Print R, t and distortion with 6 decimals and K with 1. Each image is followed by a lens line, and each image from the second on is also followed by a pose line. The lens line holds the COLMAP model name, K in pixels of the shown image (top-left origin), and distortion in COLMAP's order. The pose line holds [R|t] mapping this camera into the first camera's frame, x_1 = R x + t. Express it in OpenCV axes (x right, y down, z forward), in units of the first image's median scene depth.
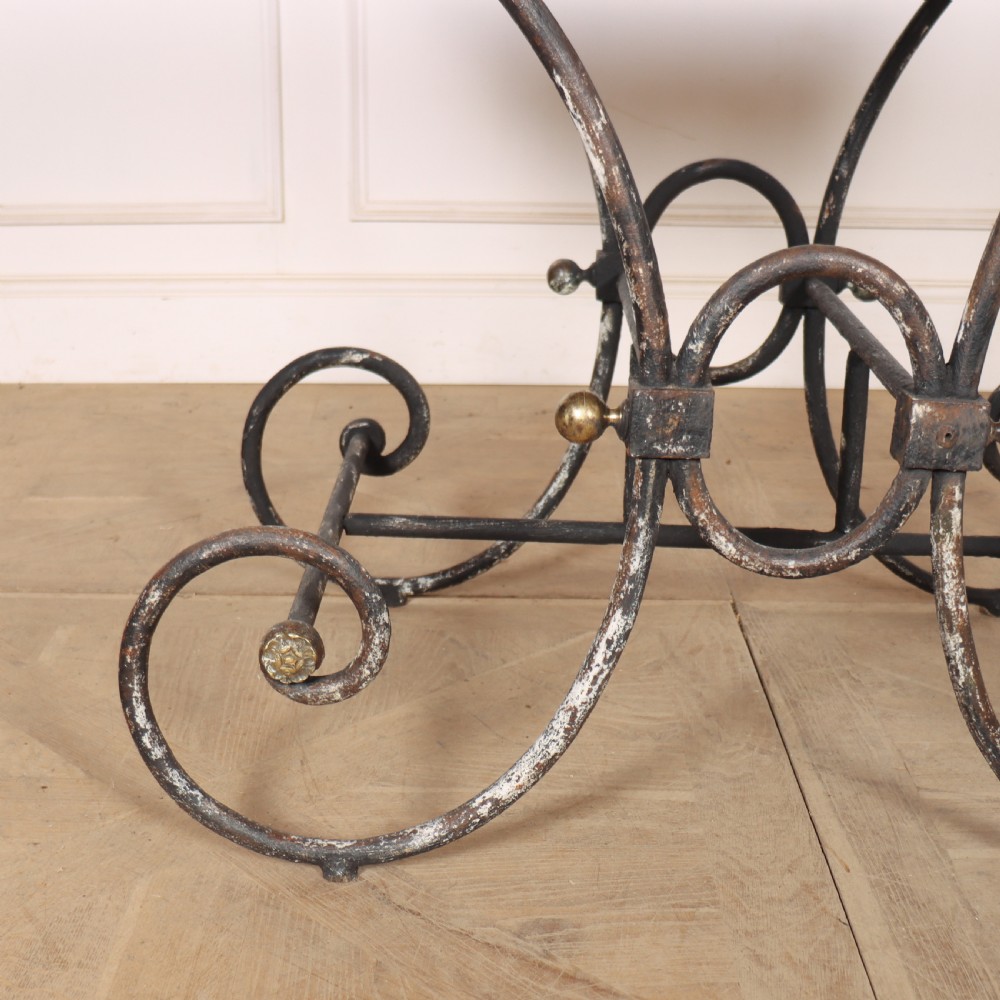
lens RADIAL K [[1645.2, 0, 396.1], [0, 1645.2, 662.2], [0, 0, 1]] dist [-0.182149, 0.144621]
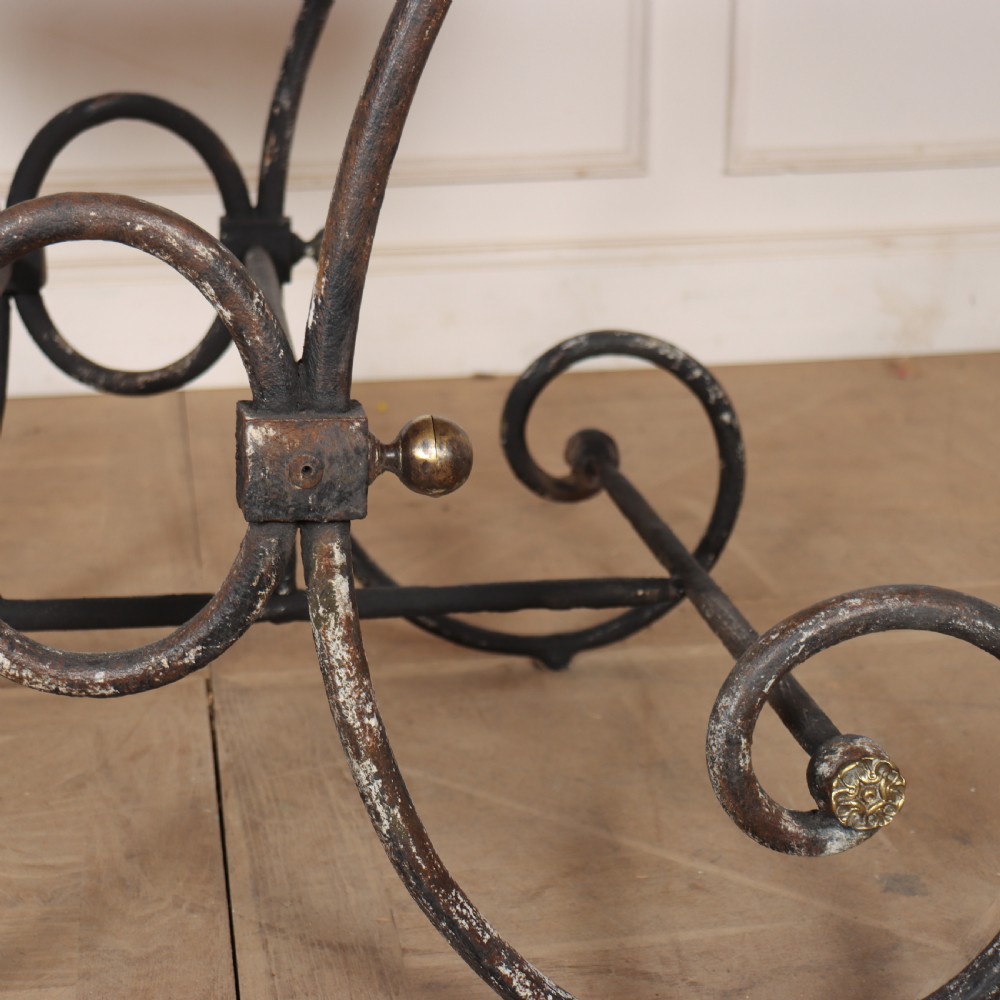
lens RADIAL K [[1779.8, 0, 372.6], [0, 1779.8, 494.7], [0, 0, 1]] dist [-0.056312, 0.192898]
pose [[0.984921, -0.058224, 0.162912, 0.215553], [0.074625, 0.992538, -0.096433, -0.050424], [-0.156081, 0.107137, 0.981917, 0.243587]]
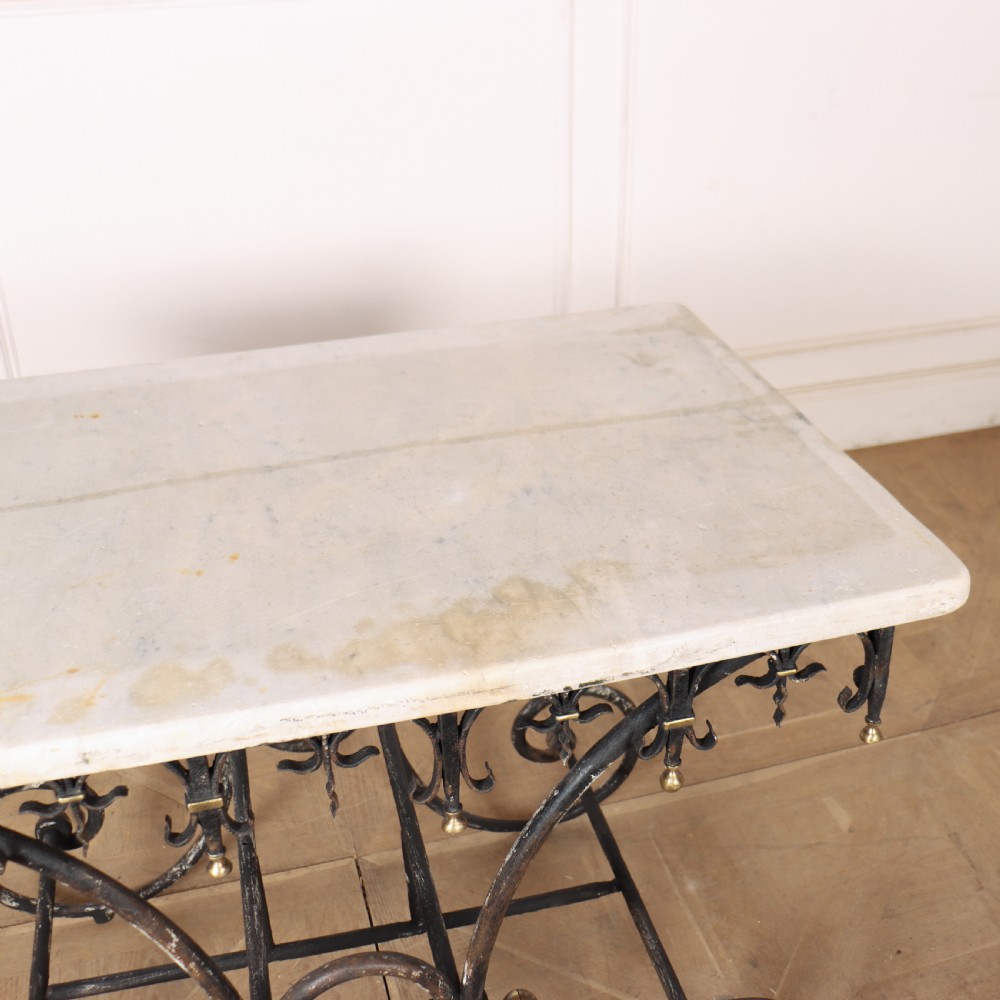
lens RADIAL K [[1240.9, 0, 575.1], [0, 1240.9, 498.7], [0, 0, 1]] dist [-0.192467, 0.195587]
pose [[0.936656, -0.158670, 0.312248, 0.152028], [0.120705, 0.983120, 0.137497, -0.640420], [-0.328794, -0.091097, 0.939998, 0.007438]]
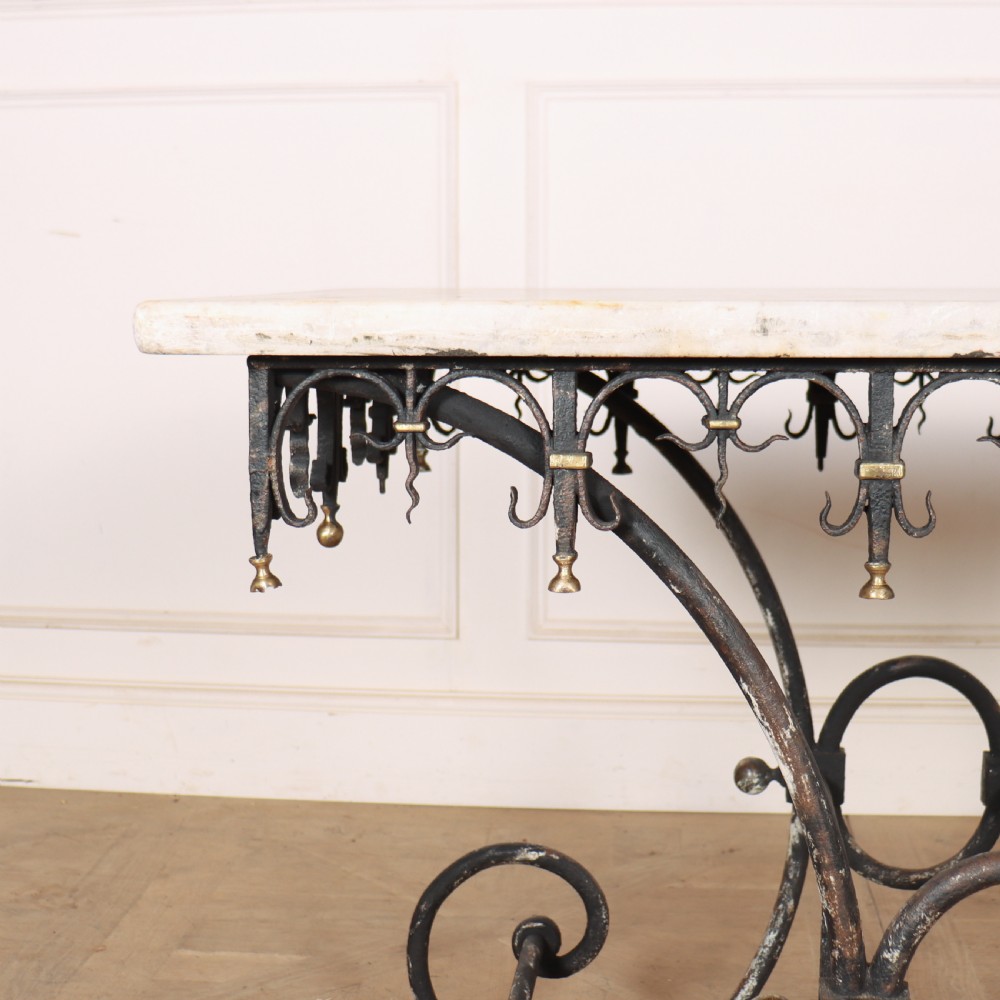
lens RADIAL K [[1771.1, 0, 443.7], [0, 1771.1, 425.1], [0, 0, 1]] dist [-0.207285, 0.227640]
pose [[0.997209, 0.008356, -0.074190, -0.002745], [-0.030725, 0.951600, -0.305801, -0.148806], [0.068043, 0.307227, 0.949201, -0.053357]]
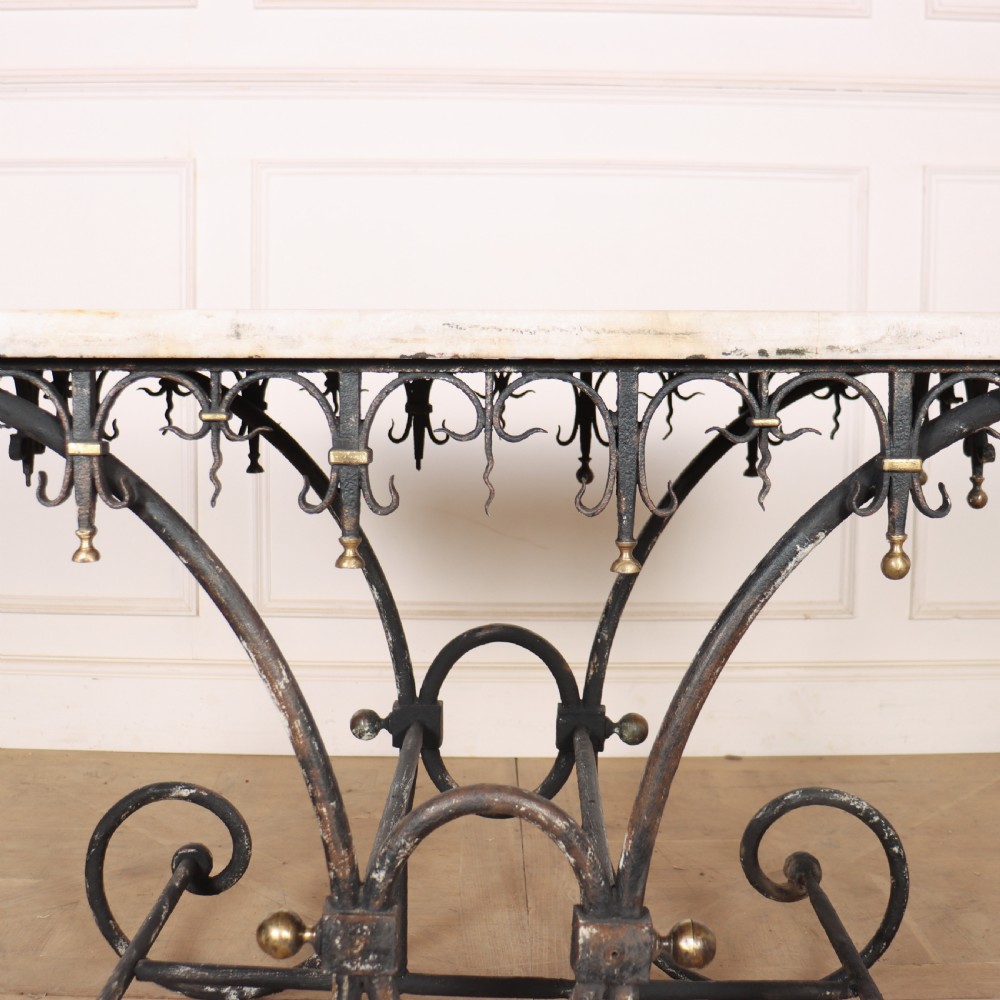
lens RADIAL K [[1394.7, 0, 488.5], [0, 1394.7, 447.5], [0, 0, 1]] dist [-0.186167, 0.184526]
pose [[0.998650, 0.010006, 0.050979, 0.178931], [0.006425, 0.949962, -0.312300, -0.153840], [-0.051553, 0.312206, 0.948615, 0.022862]]
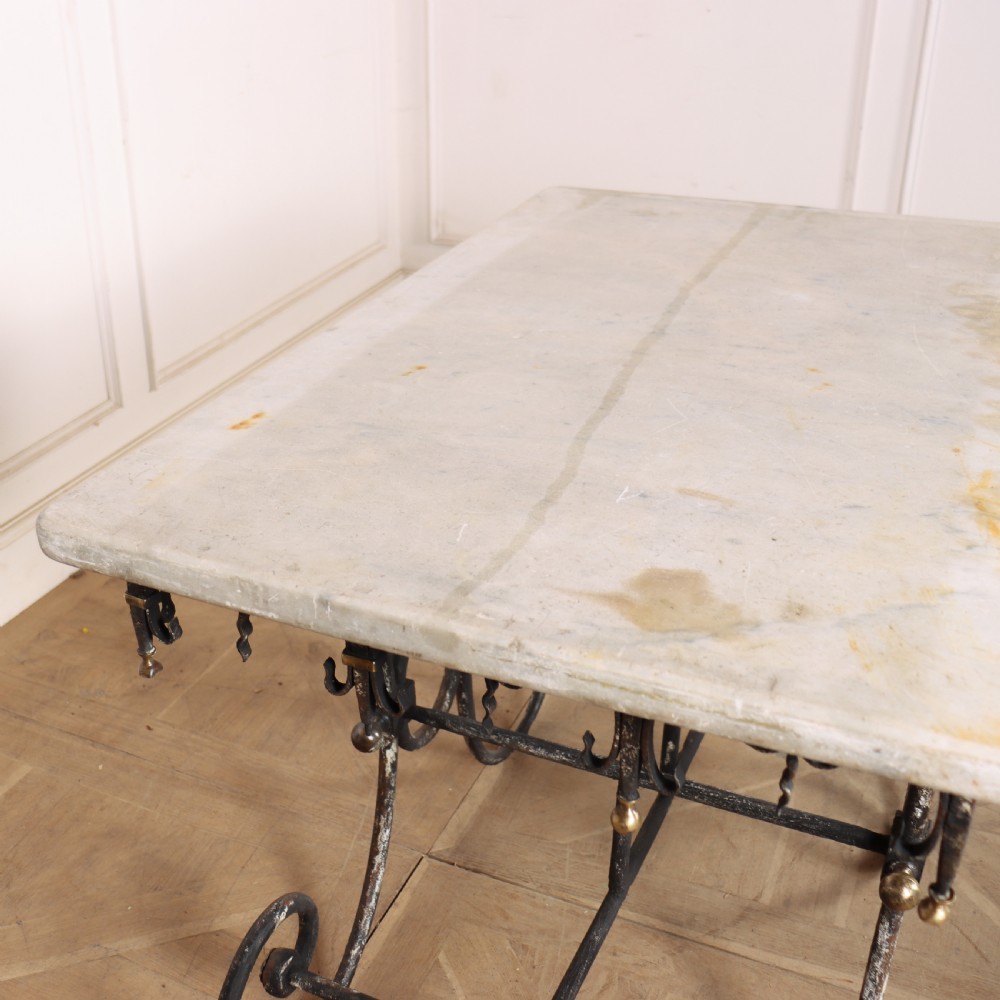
lens RADIAL K [[1209.9, 0, 440.5], [0, 1209.9, 558.1], [0, 0, 1]] dist [-0.048588, -0.012475]
pose [[0.353570, -0.461366, 0.813714, -0.642324], [0.376354, 0.866550, 0.327792, -0.774516], [-0.856356, 0.190347, 0.480024, 0.693398]]
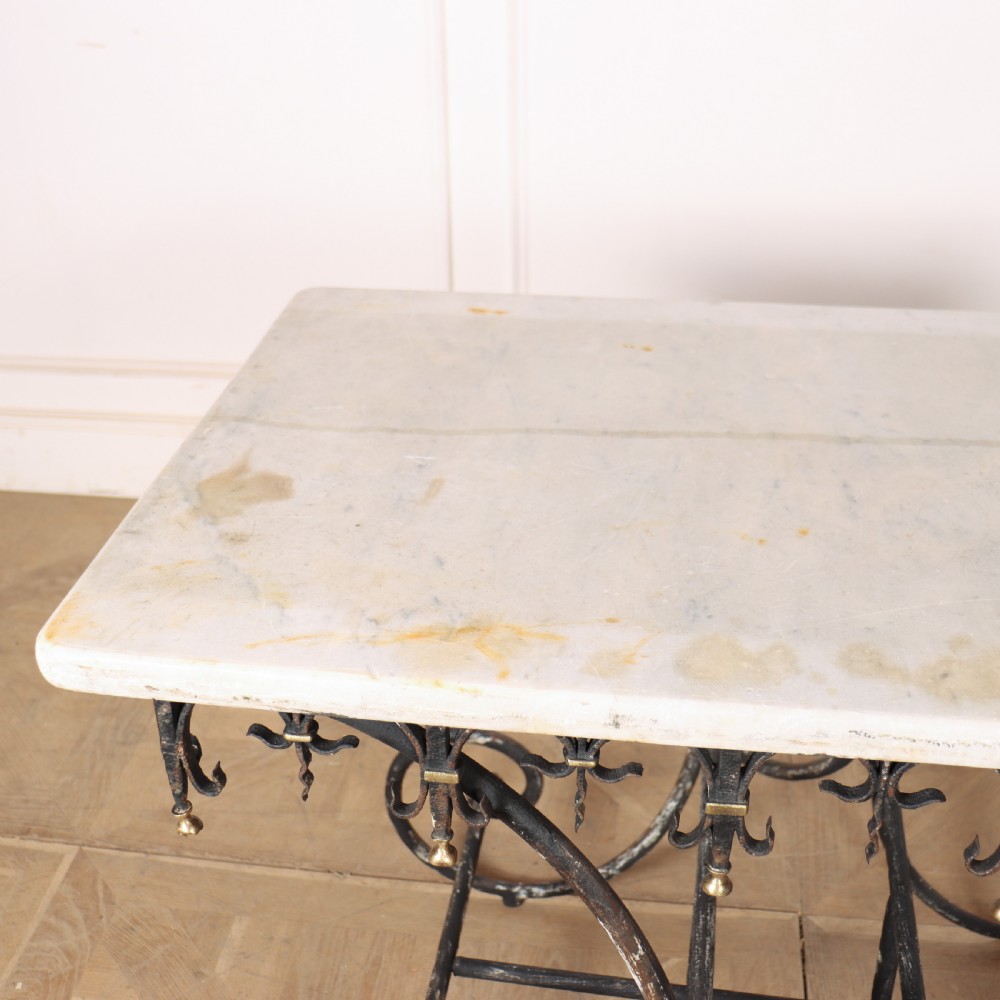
lens RADIAL K [[1379.8, 0, 453.4], [0, 1379.8, 499.3], [0, 0, 1]] dist [-0.167479, 0.240631]
pose [[0.993934, 0.033185, -0.104854, 0.071090], [-0.021535, 0.993660, 0.110350, -0.616511], [0.107851, -0.107422, 0.988346, 0.063744]]
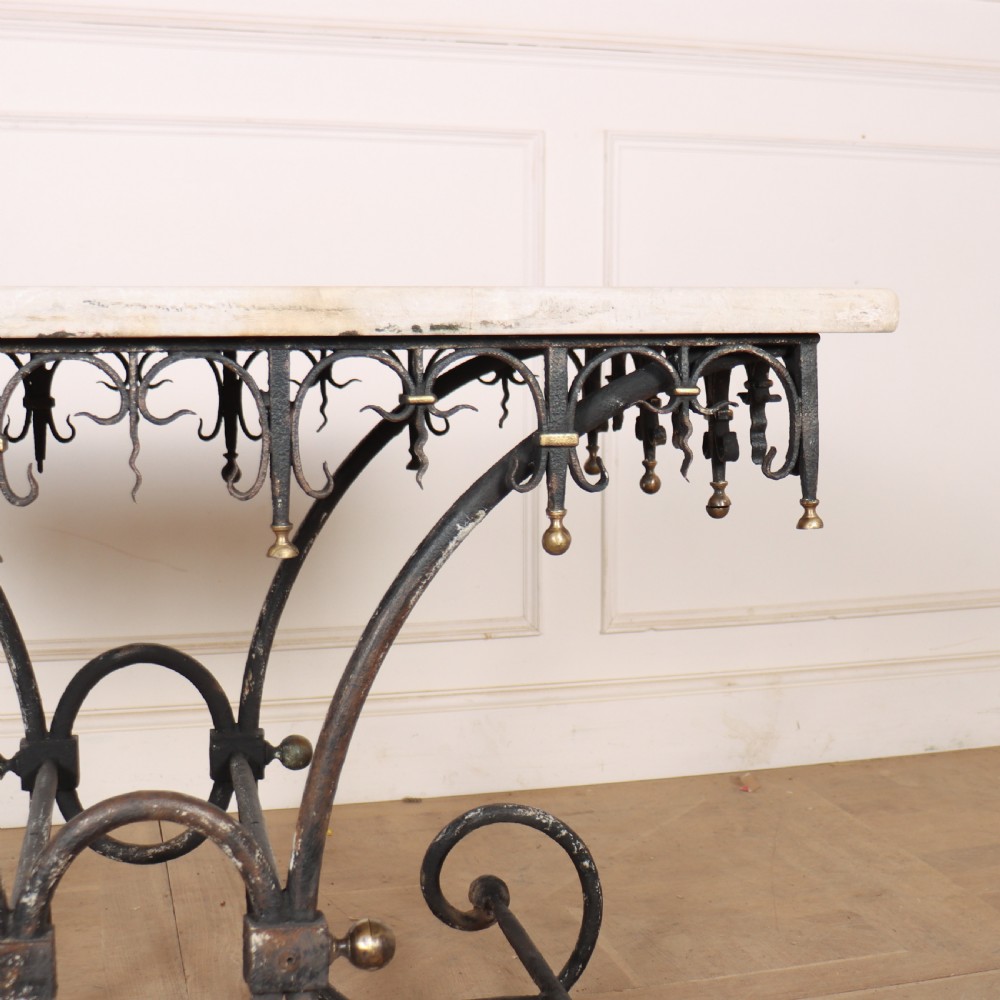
lens RADIAL K [[1707.3, 0, 683.7], [0, 1707.3, 484.3], [0, 0, 1]] dist [-0.185431, 0.175391]
pose [[0.925198, -0.019642, 0.378977, 0.151473], [0.133502, 0.951668, -0.276596, -0.086713], [-0.355228, 0.306500, 0.883103, -0.116217]]
